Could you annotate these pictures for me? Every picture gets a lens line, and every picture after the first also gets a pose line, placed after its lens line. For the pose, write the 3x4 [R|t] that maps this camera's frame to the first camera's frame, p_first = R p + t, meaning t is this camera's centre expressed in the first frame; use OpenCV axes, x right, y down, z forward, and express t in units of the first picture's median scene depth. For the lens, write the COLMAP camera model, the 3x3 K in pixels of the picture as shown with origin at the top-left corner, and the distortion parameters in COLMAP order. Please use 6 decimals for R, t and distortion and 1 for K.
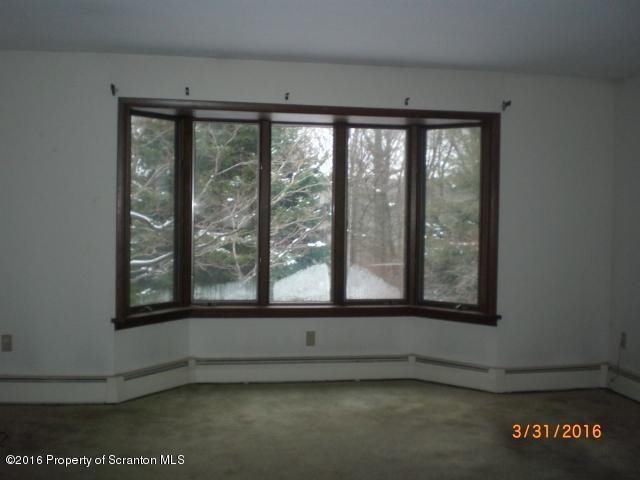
lens RADIAL K [[726.3, 0, 319.3], [0, 726.3, 225.1], [0, 0, 1]] dist [-0.090903, -0.117741]
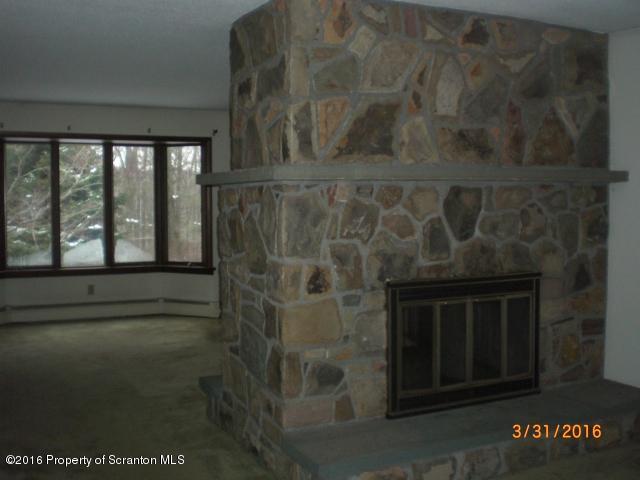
lens RADIAL K [[726.3, 0, 319.3], [0, 726.3, 225.1], [0, 0, 1]] dist [-0.090903, -0.117741]
pose [[0.962349, -0.028089, 0.270361, 0.043161], [0.024779, 0.999570, 0.015648, 0.013705], [-0.270685, -0.008360, 0.962632, -0.516224]]
